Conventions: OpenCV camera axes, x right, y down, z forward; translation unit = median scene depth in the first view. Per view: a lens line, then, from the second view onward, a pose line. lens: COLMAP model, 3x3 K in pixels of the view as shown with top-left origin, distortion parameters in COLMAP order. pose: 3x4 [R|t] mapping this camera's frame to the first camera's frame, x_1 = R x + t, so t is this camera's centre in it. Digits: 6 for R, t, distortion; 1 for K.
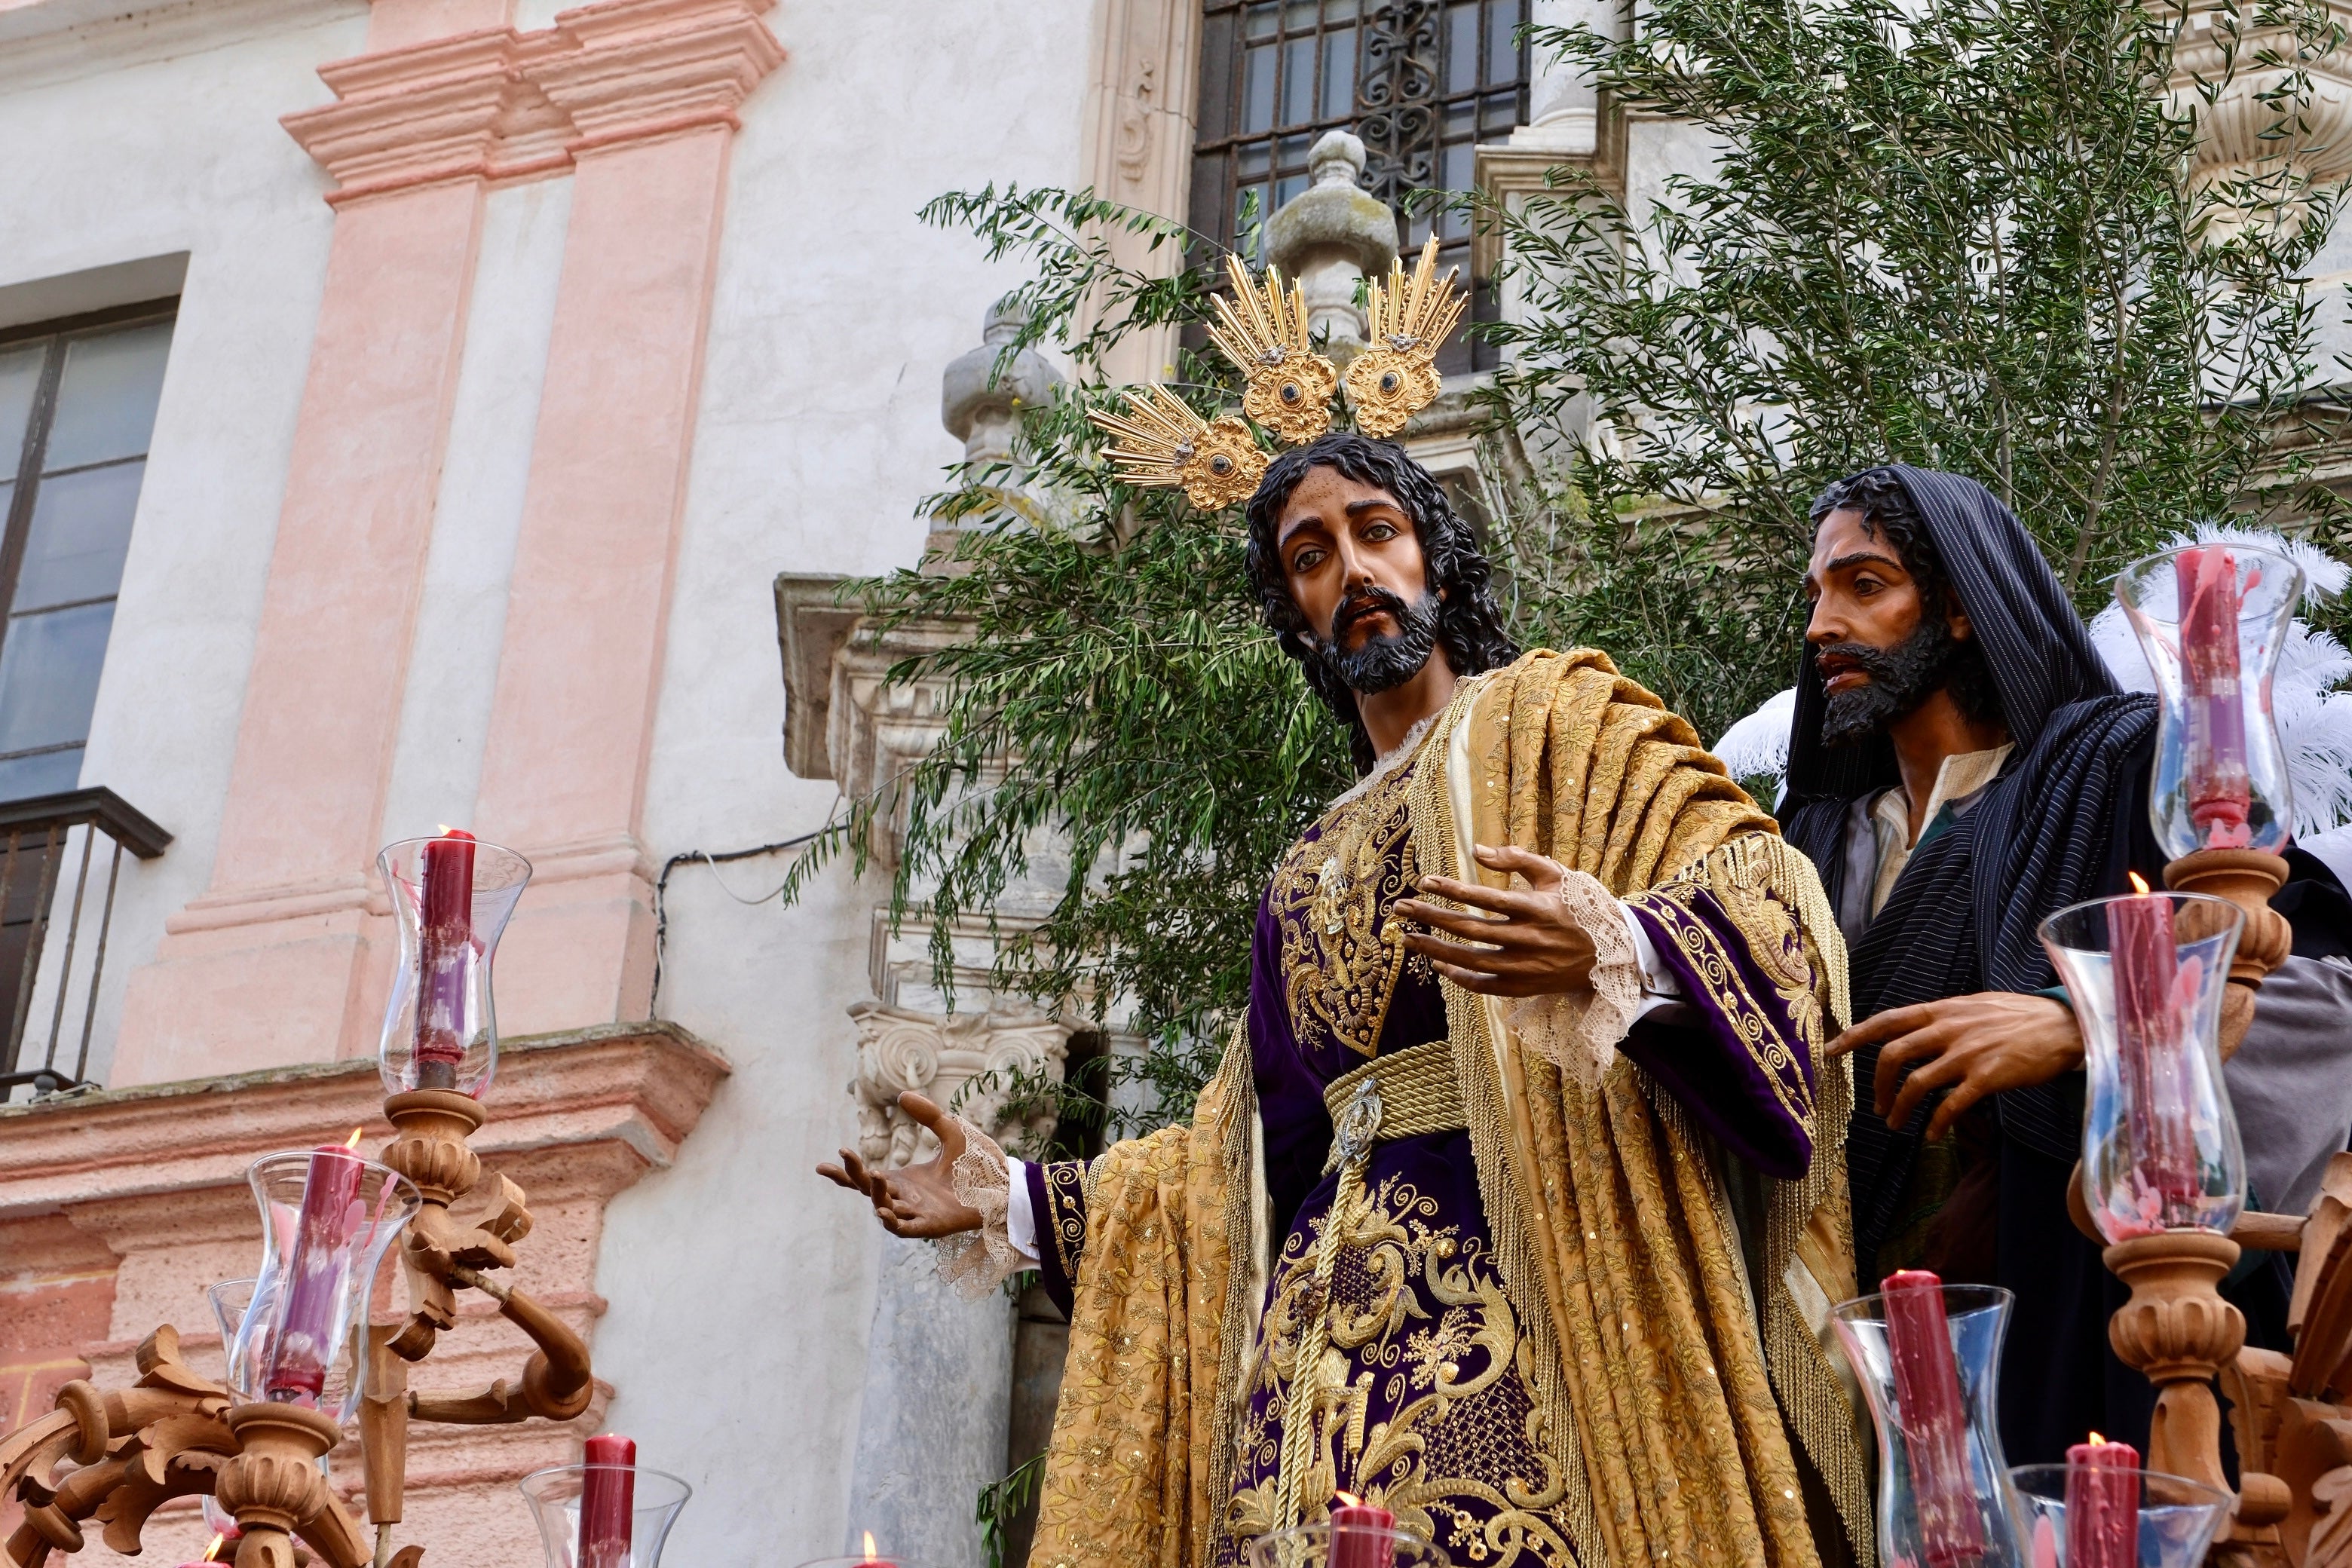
lens RADIAL K [[4406.6, 0, 1176.0], [0, 4406.6, 784.0], [0, 0, 1]] dist [-0.008912, 0.441181]
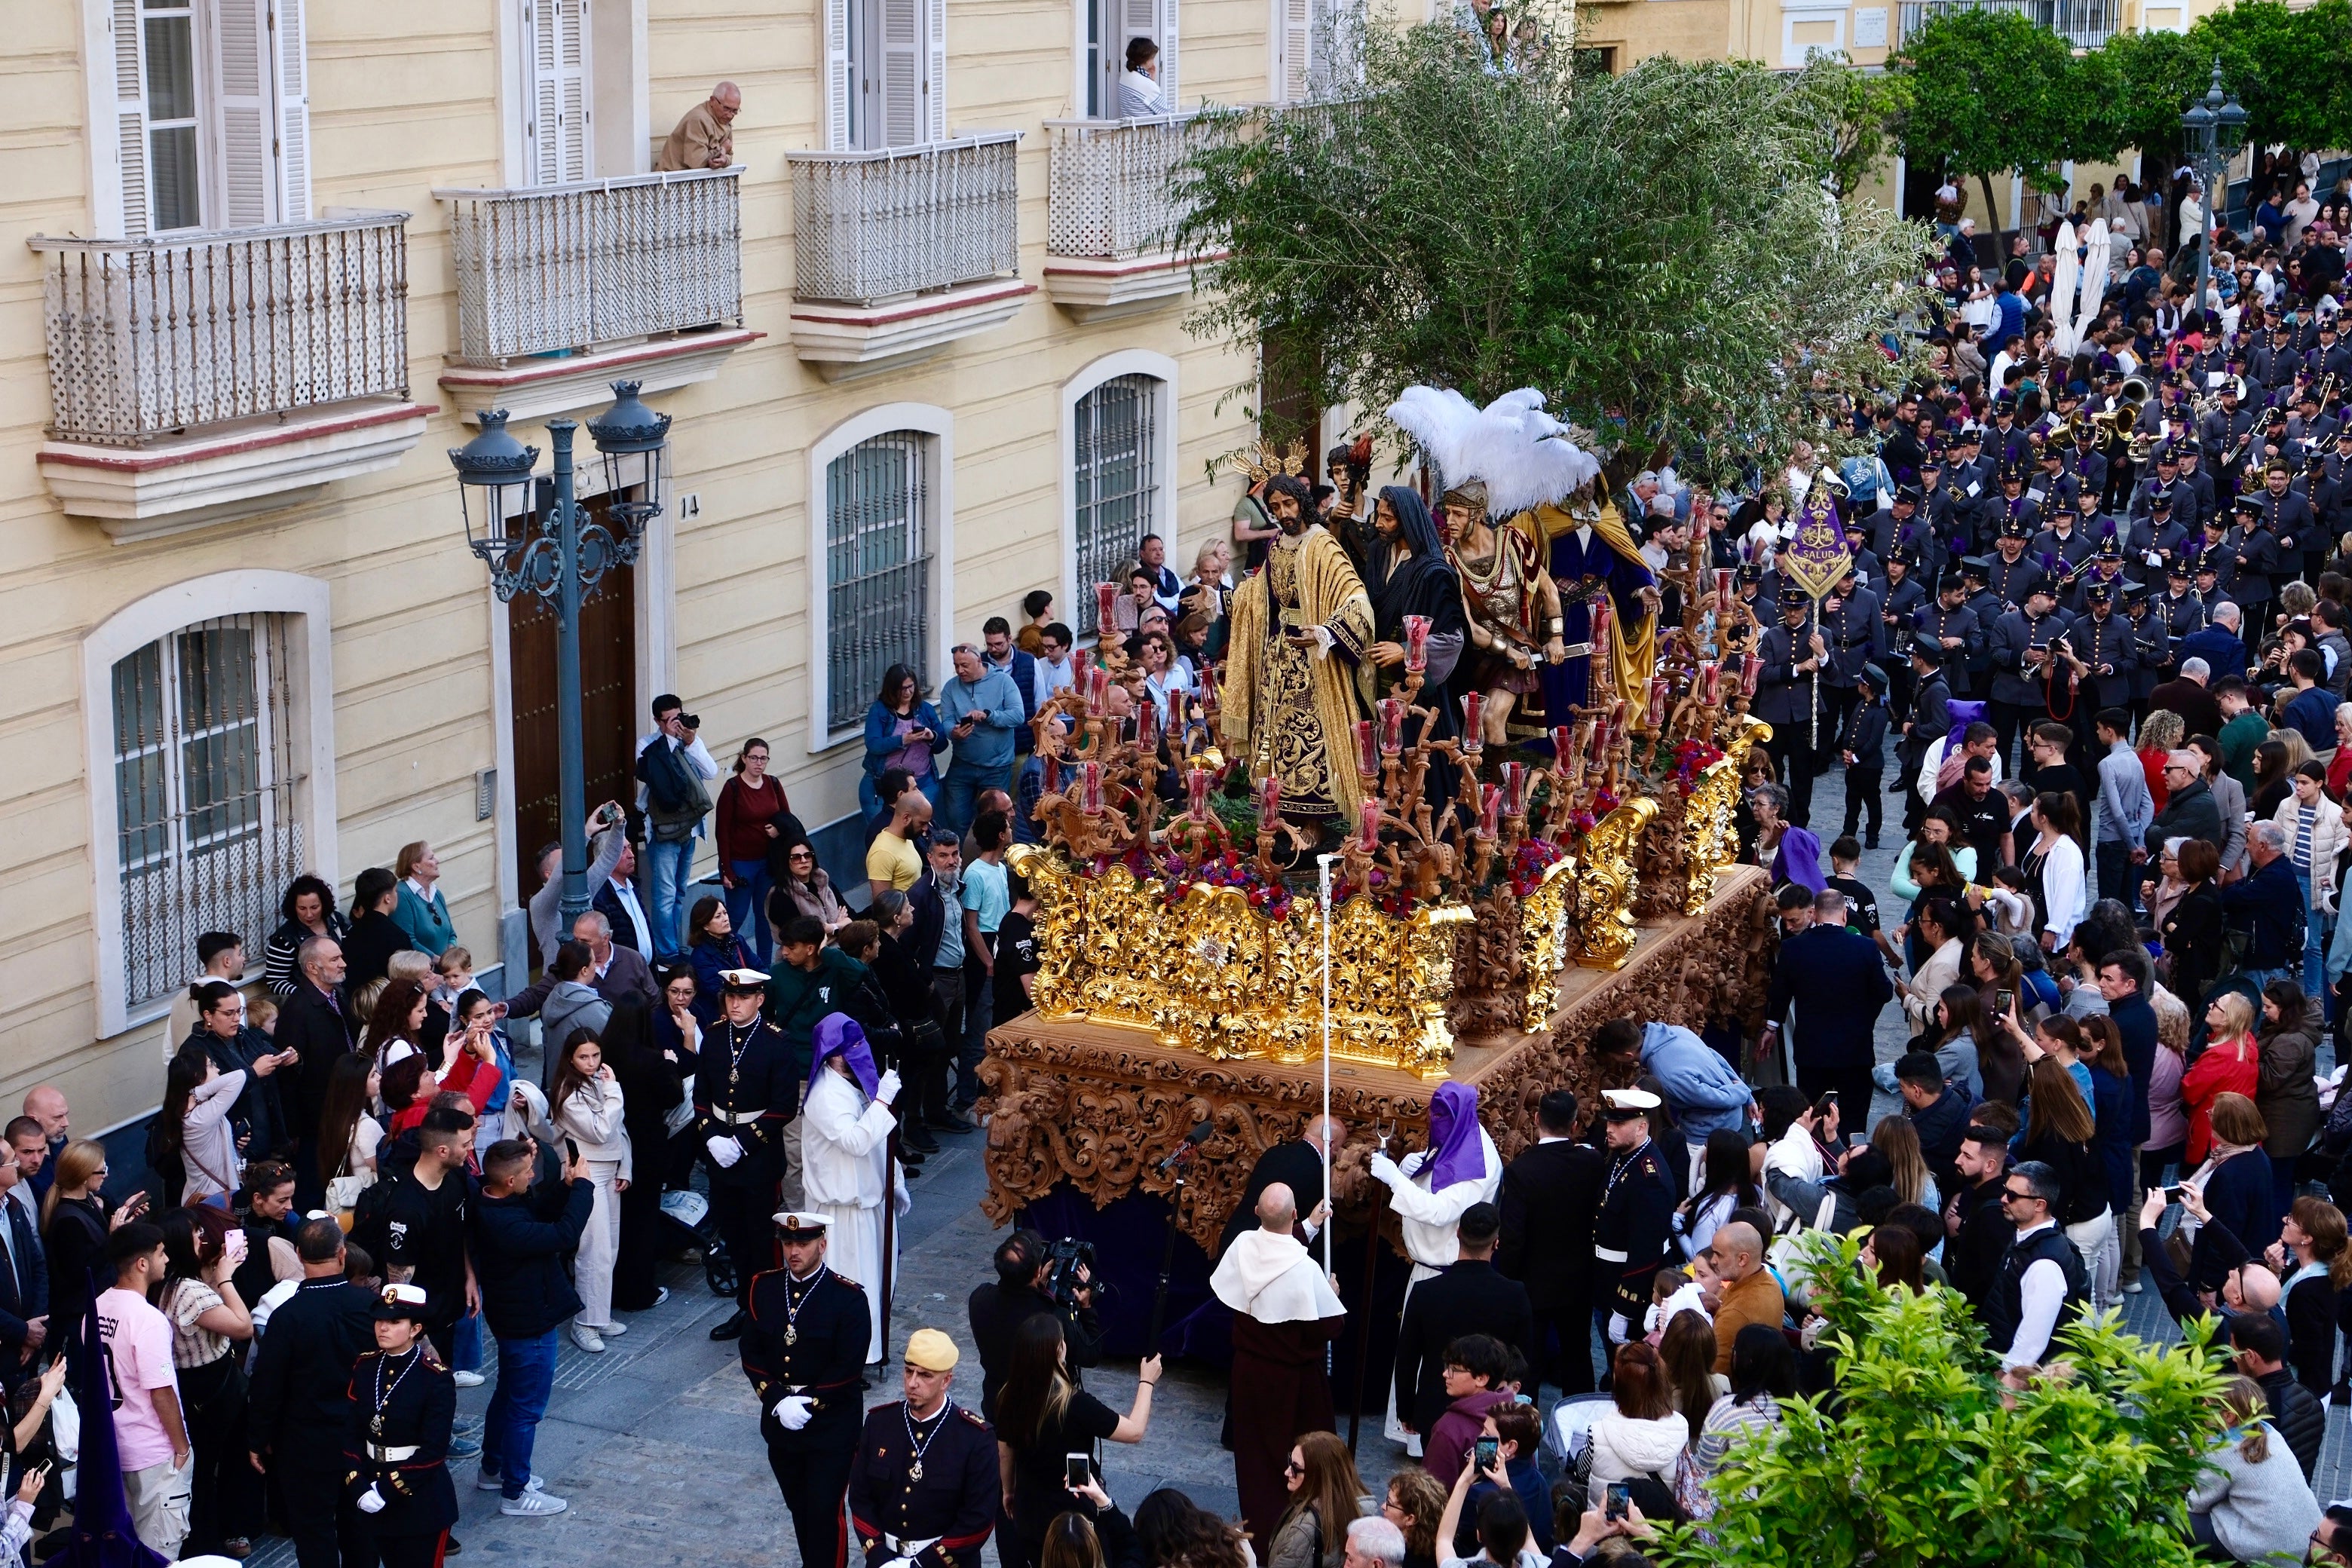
lens RADIAL K [[4406.6, 0, 1176.0], [0, 4406.6, 784.0], [0, 0, 1]] dist [-0.008912, 0.441181]
pose [[0.998246, 0.003317, -0.059111, 0.228156], [0.033410, 0.792703, 0.608691, -3.007723], [0.048876, -0.609598, 0.791202, -3.293427]]
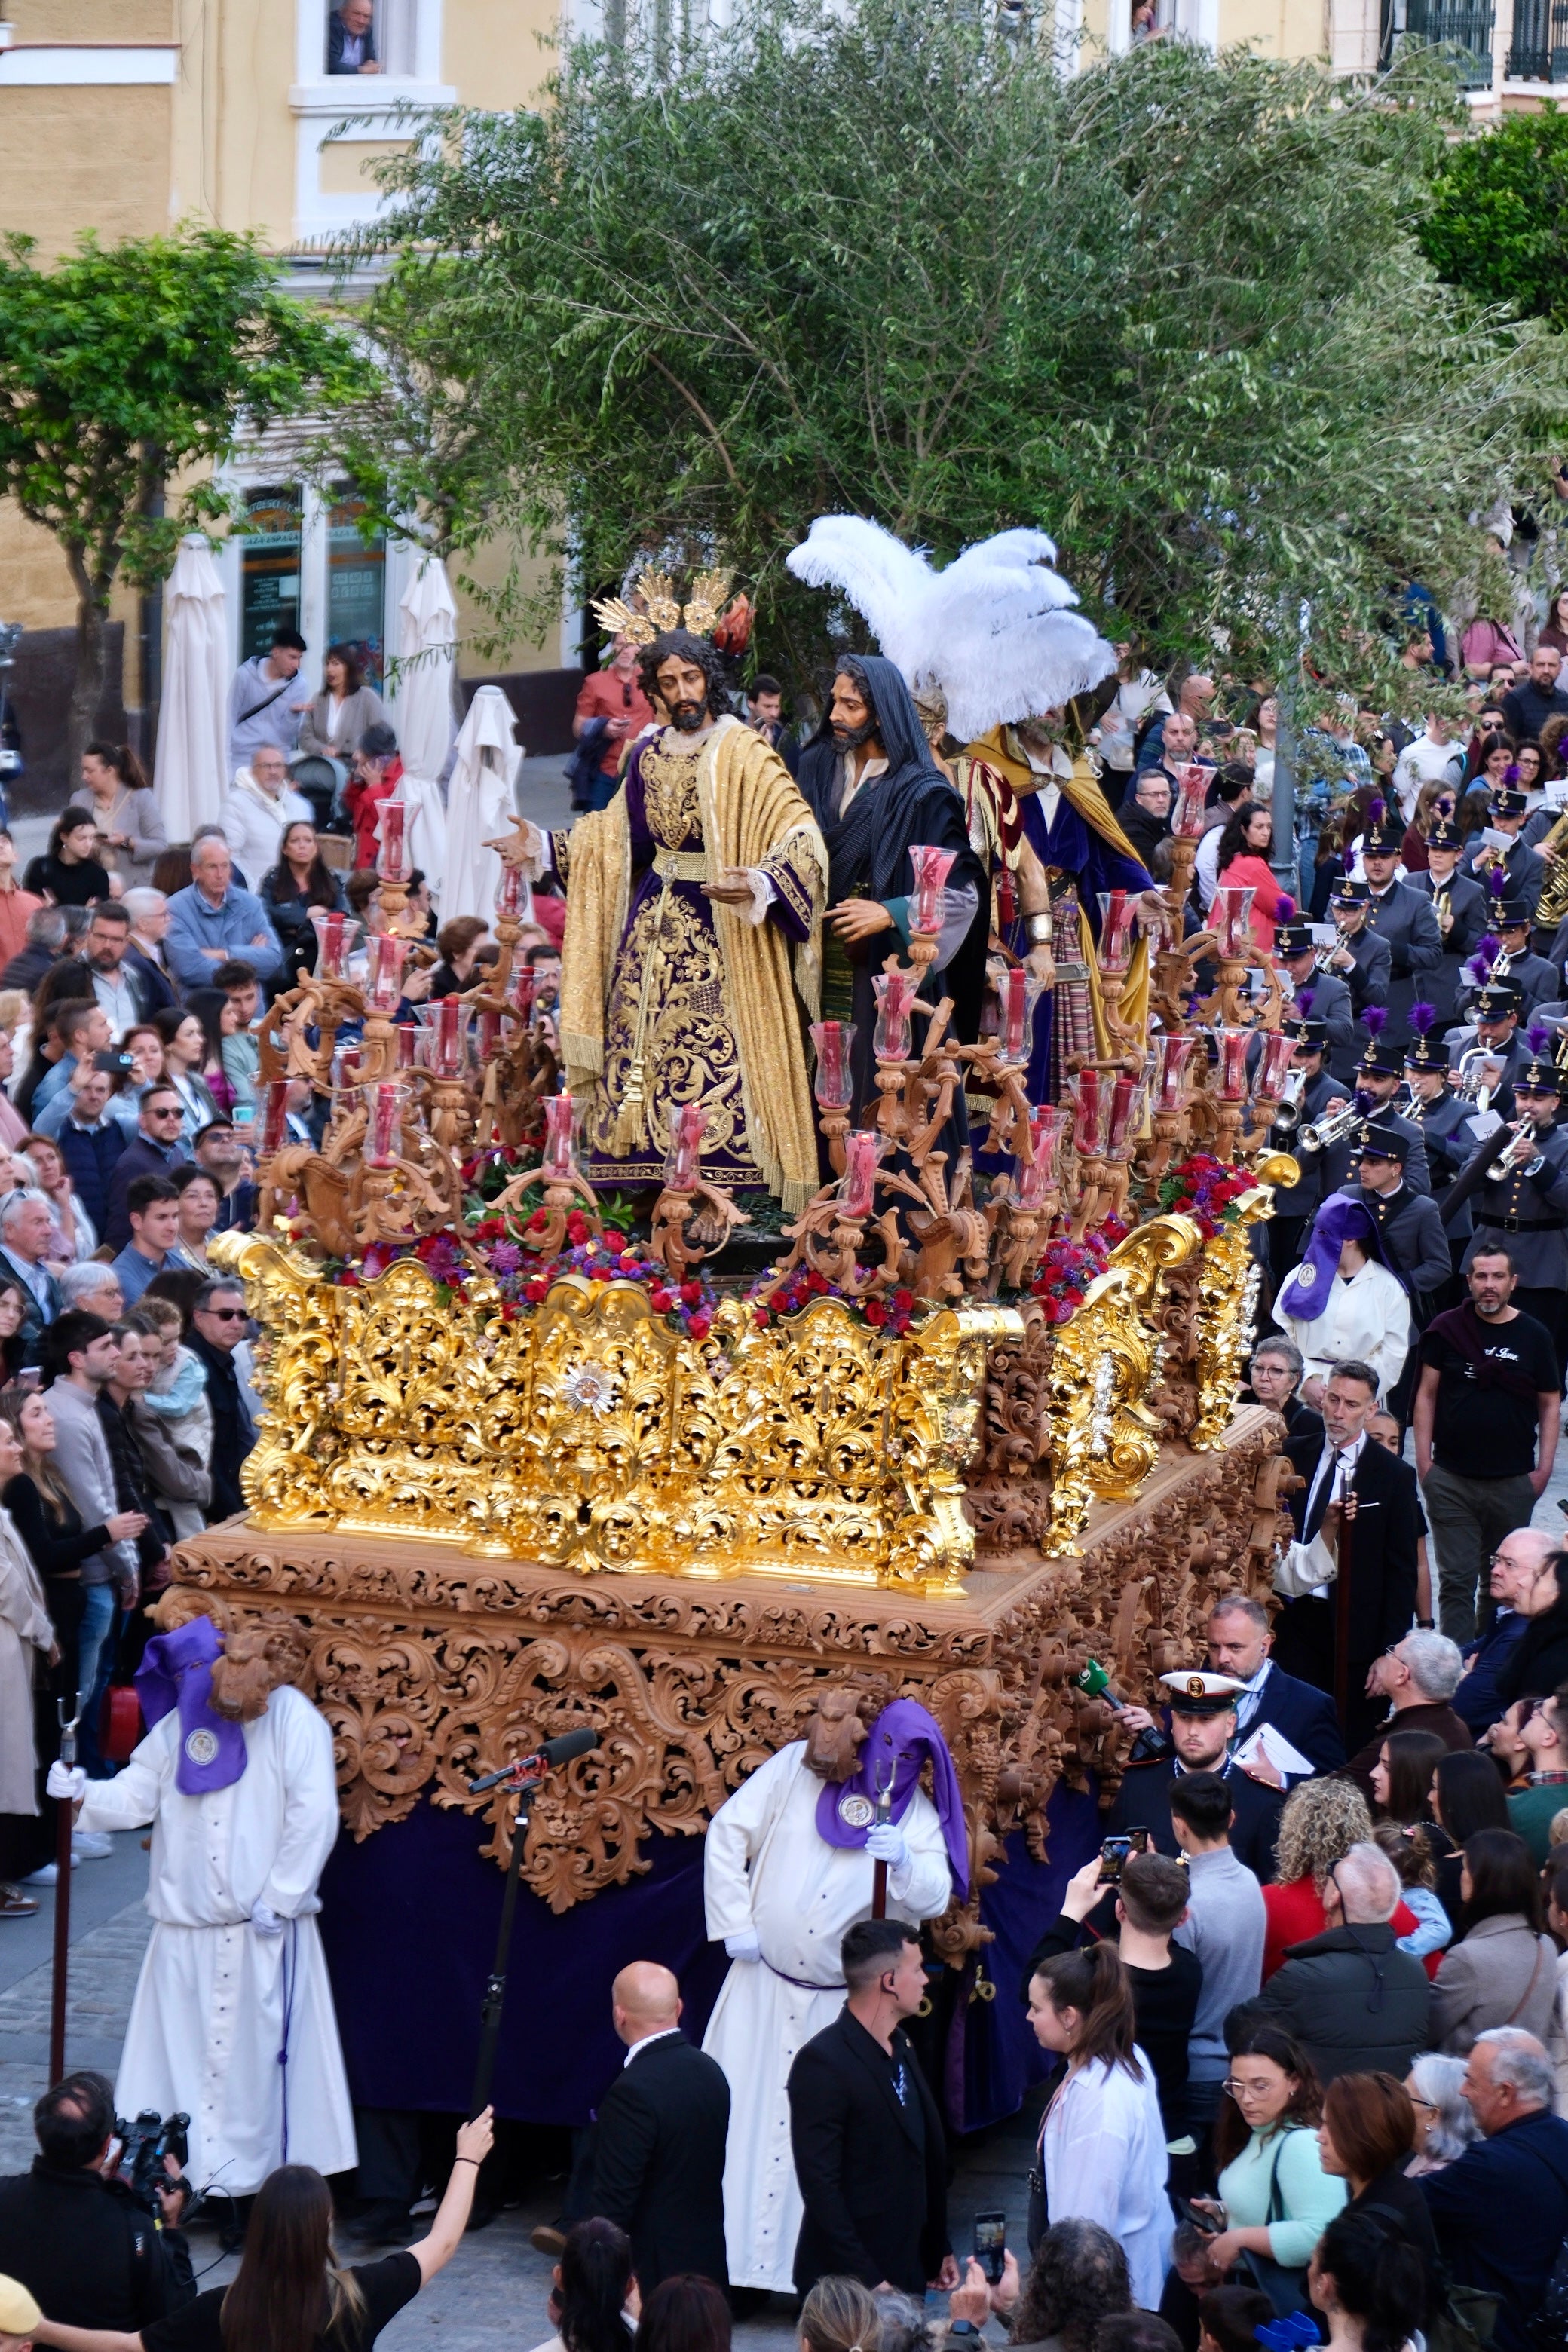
lens RADIAL K [[10633.9, 0, 784.0], [0, 10633.9, 1176.0], [0, 0, 1]] dist [0.043035, -3.197598]
pose [[0.987179, 0.018816, 0.158502, -1.117203], [-0.098957, 0.851299, 0.515265, -3.792437], [-0.125237, -0.524344, 0.842246, -5.712263]]
